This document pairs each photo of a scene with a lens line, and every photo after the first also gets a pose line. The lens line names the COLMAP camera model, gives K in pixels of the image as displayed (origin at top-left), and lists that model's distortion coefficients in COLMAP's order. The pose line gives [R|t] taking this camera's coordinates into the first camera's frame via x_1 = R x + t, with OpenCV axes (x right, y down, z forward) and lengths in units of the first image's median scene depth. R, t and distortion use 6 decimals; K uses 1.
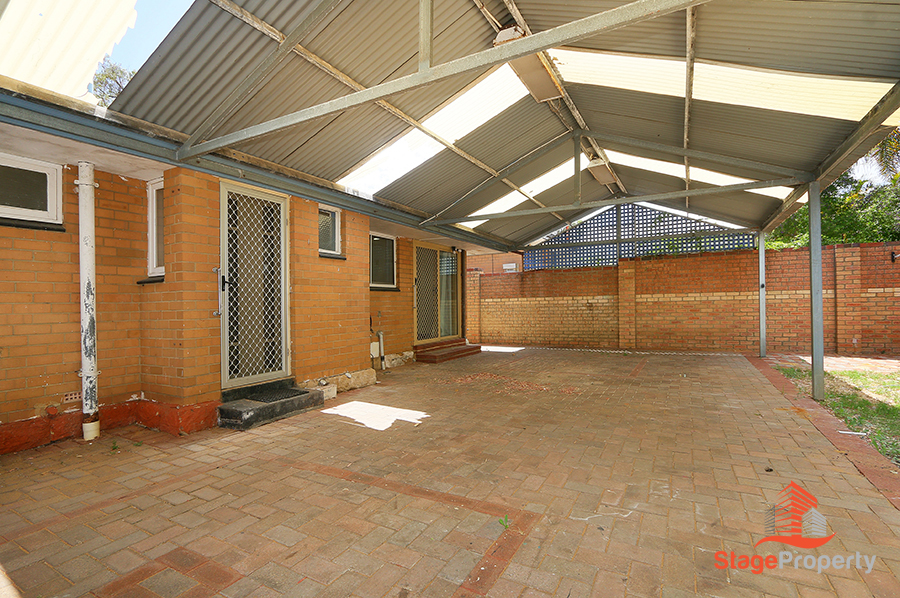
lens RADIAL K [[416.6, 0, 448.7], [0, 416.6, 297.5], [0, 0, 1]] dist [-0.014997, 0.002201]
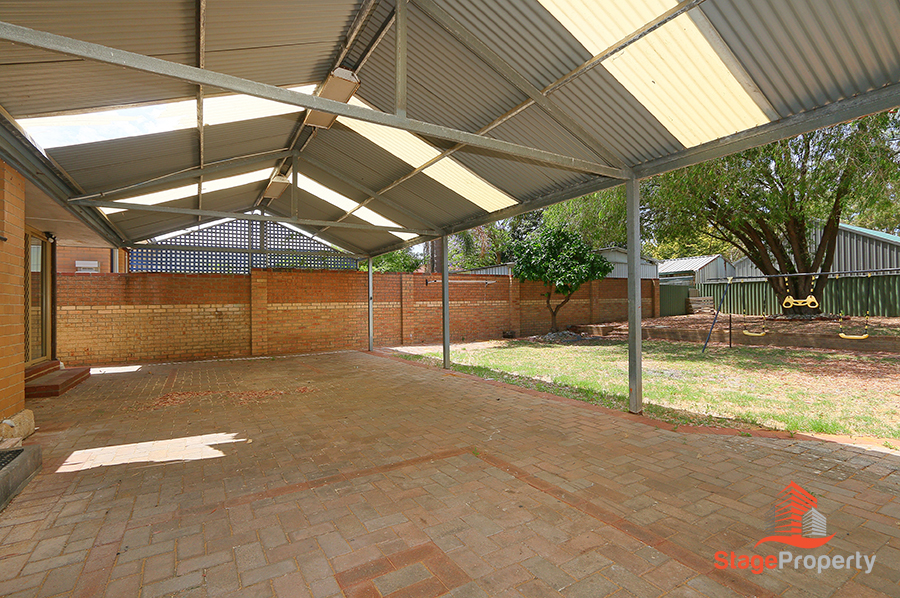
lens RADIAL K [[416.6, 0, 446.2], [0, 416.6, 301.7], [0, 0, 1]] dist [-0.014997, 0.002201]
pose [[0.524253, 0.018014, 0.851372, -0.231595], [-0.006576, 0.999832, -0.017105, 0.004418], [-0.851537, 0.003369, 0.524283, 0.056698]]
